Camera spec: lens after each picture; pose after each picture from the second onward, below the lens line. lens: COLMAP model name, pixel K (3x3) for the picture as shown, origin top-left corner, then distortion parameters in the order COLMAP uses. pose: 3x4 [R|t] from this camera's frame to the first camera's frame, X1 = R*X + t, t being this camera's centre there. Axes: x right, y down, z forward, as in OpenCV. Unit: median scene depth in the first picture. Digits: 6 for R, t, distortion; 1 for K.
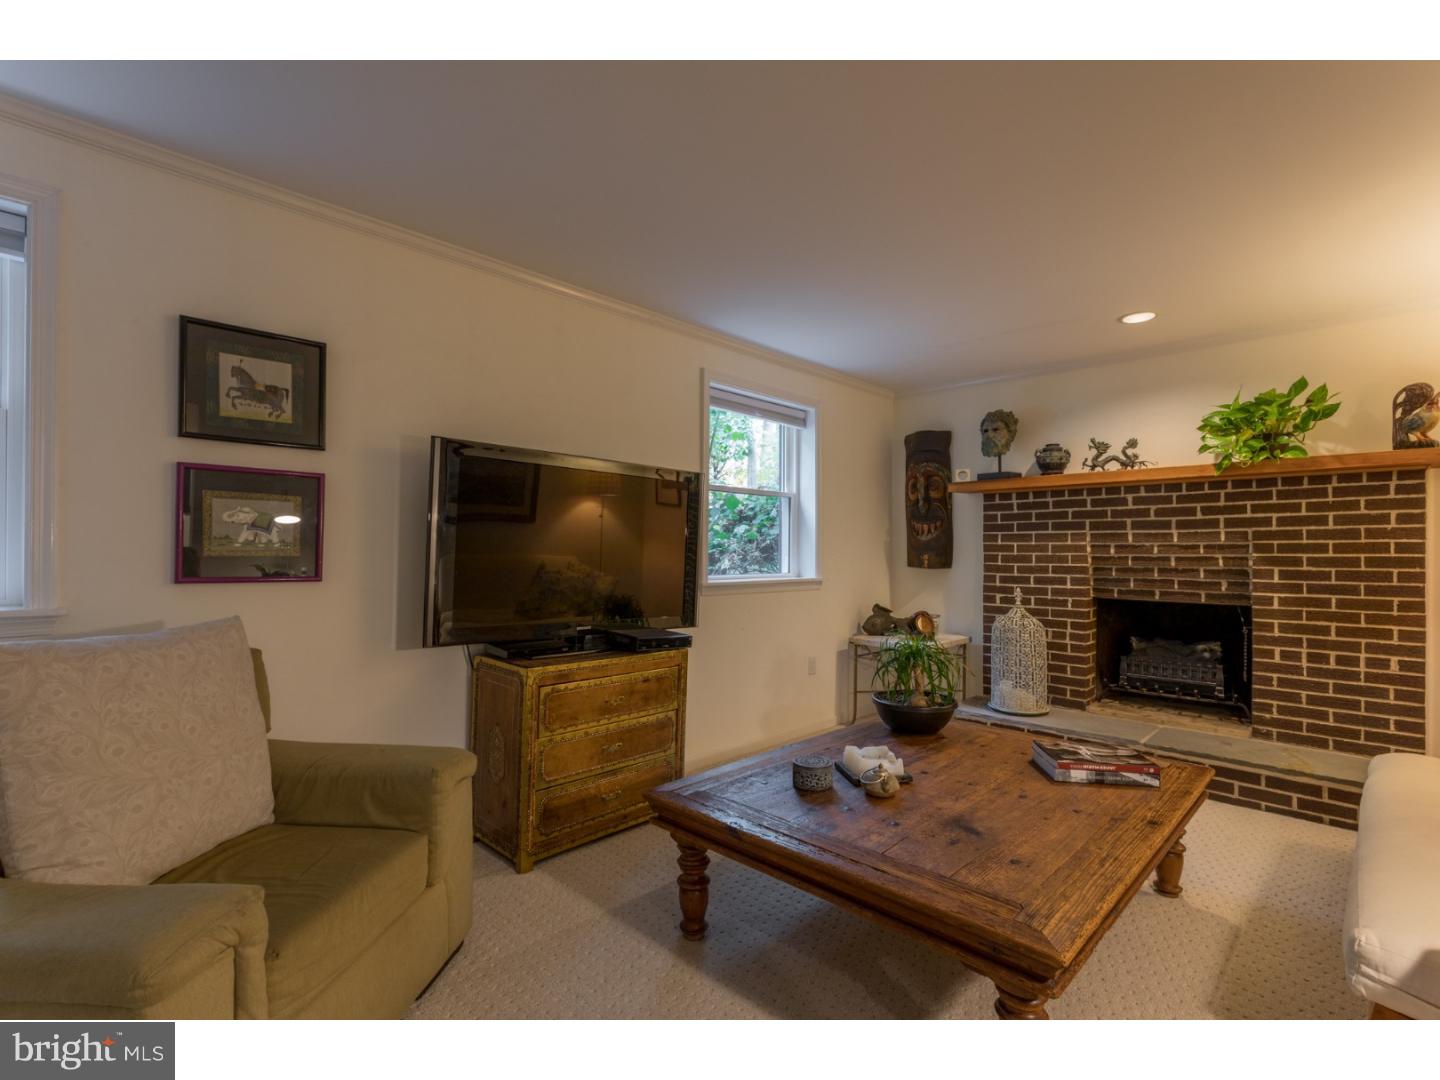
lens RADIAL K [[675.8, 0, 705.4], [0, 675.8, 546.3], [0, 0, 1]] dist [-0.000672, -0.000125]
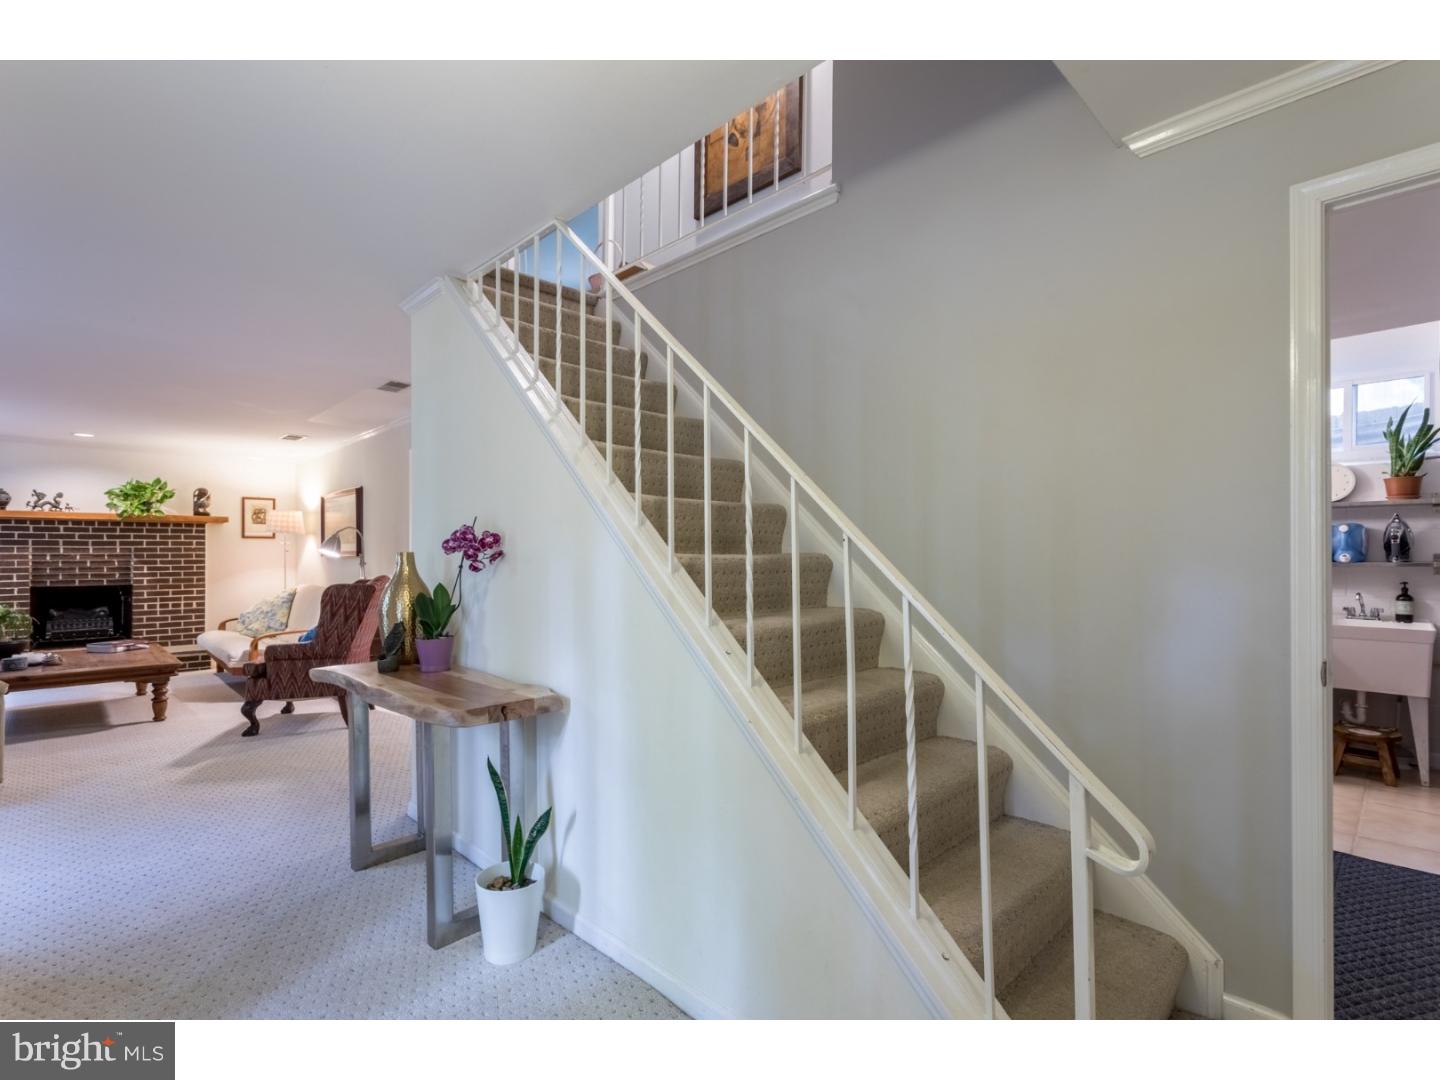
lens RADIAL K [[689.3, 0, 717.1], [0, 689.3, 549.1], [0, 0, 1]] dist [0.000145, 0.000228]
pose [[0.006912, 0.000646, 0.999976, -1.233608], [-0.005347, 0.999986, -0.000609, -0.026170], [-0.999962, -0.005343, 0.006916, -0.760216]]
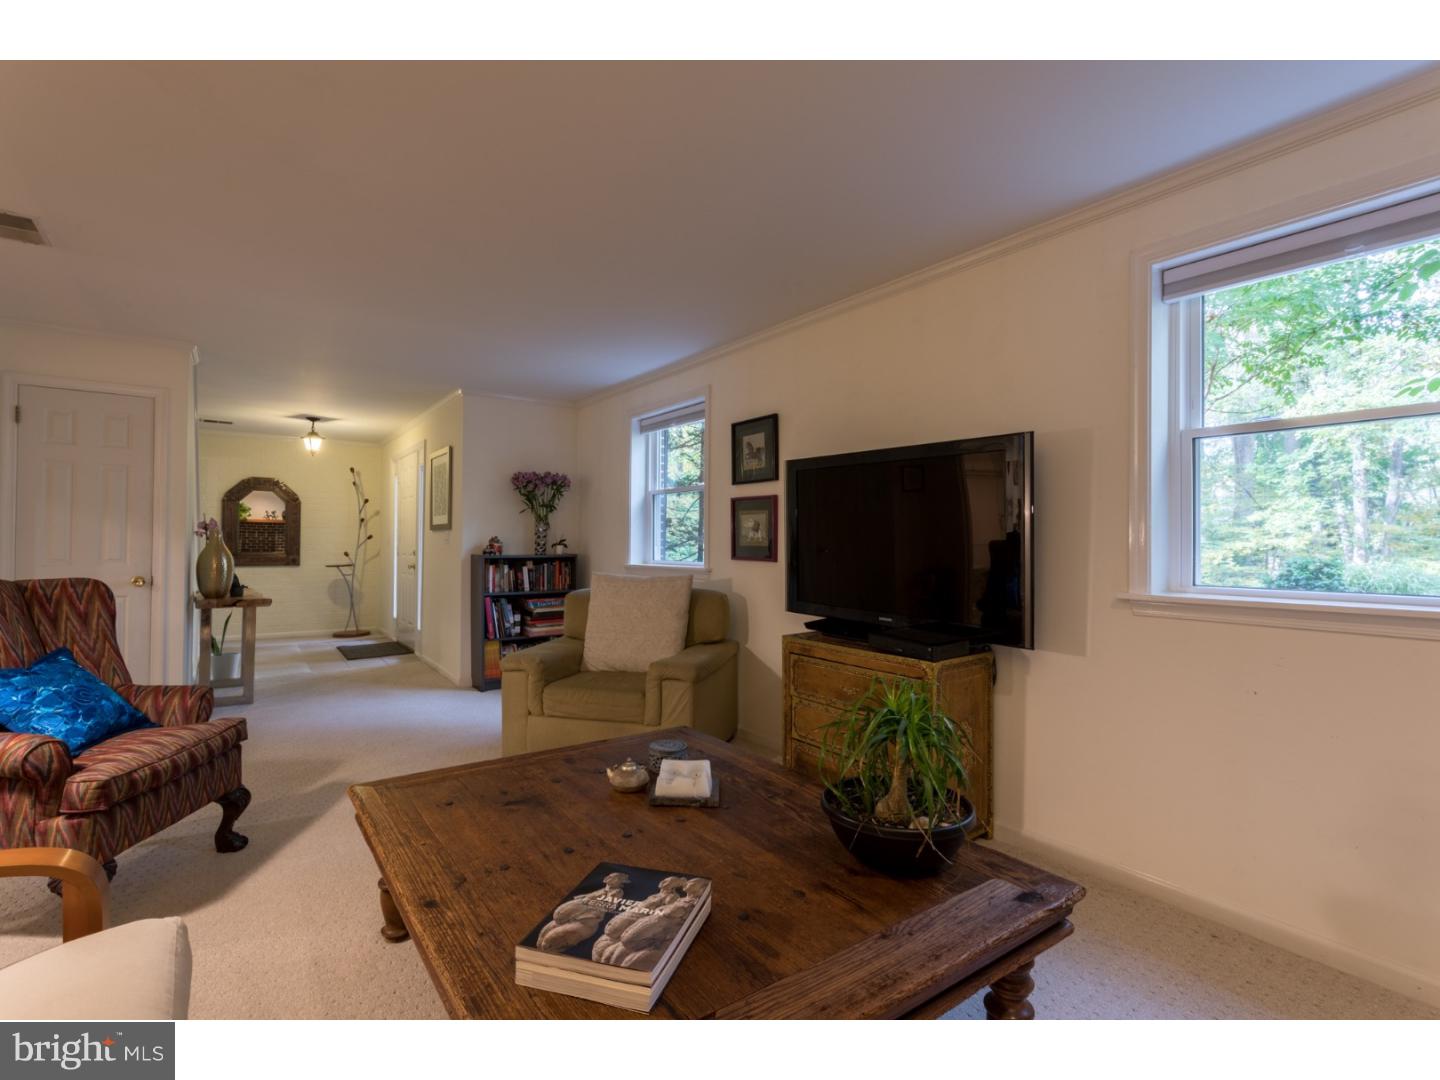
lens RADIAL K [[691.1, 0, 720.0], [0, 691.1, 540.0], [0, 0, 1]] dist [0.003109, 0.000357]
pose [[-0.155490, -0.010015, -0.987787, 0.722172], [-0.001016, 0.999950, -0.009978, 0.010815], [0.987837, -0.000548, -0.155492, 0.757606]]
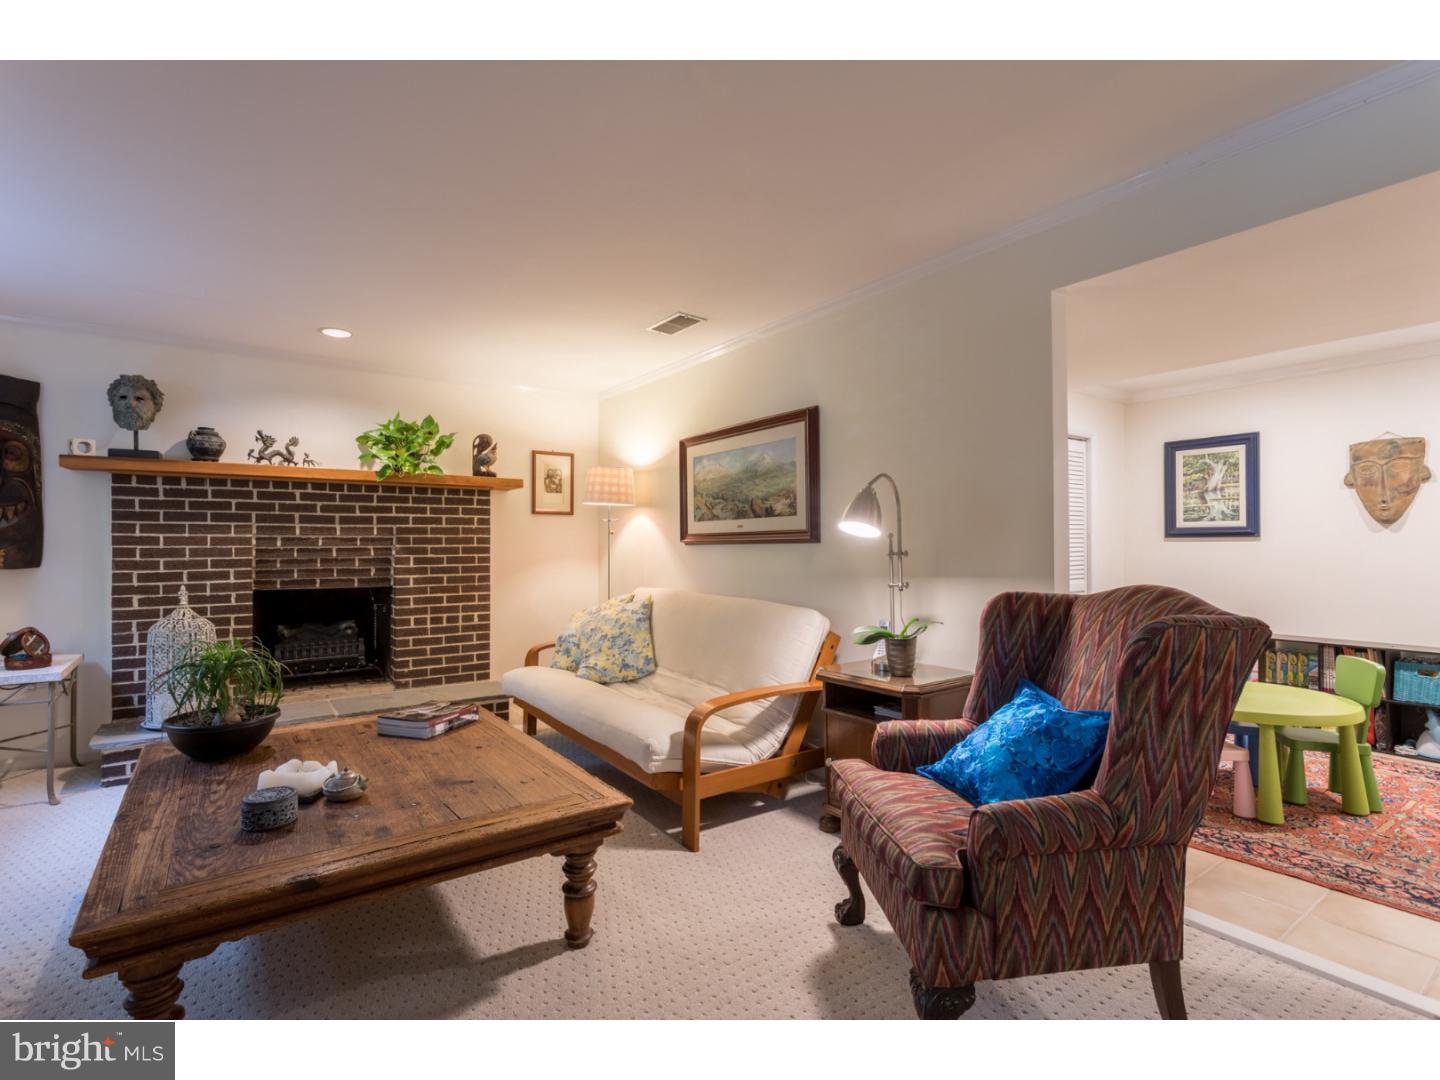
lens RADIAL K [[691.1, 0, 720.0], [0, 691.1, 540.0], [0, 0, 1]] dist [0.003109, 0.000357]
pose [[0.155587, 0.000645, 0.987822, -0.371785], [-0.004453, 0.999990, 0.000048, -0.001471], [-0.987812, -0.004406, 0.155589, 0.191450]]
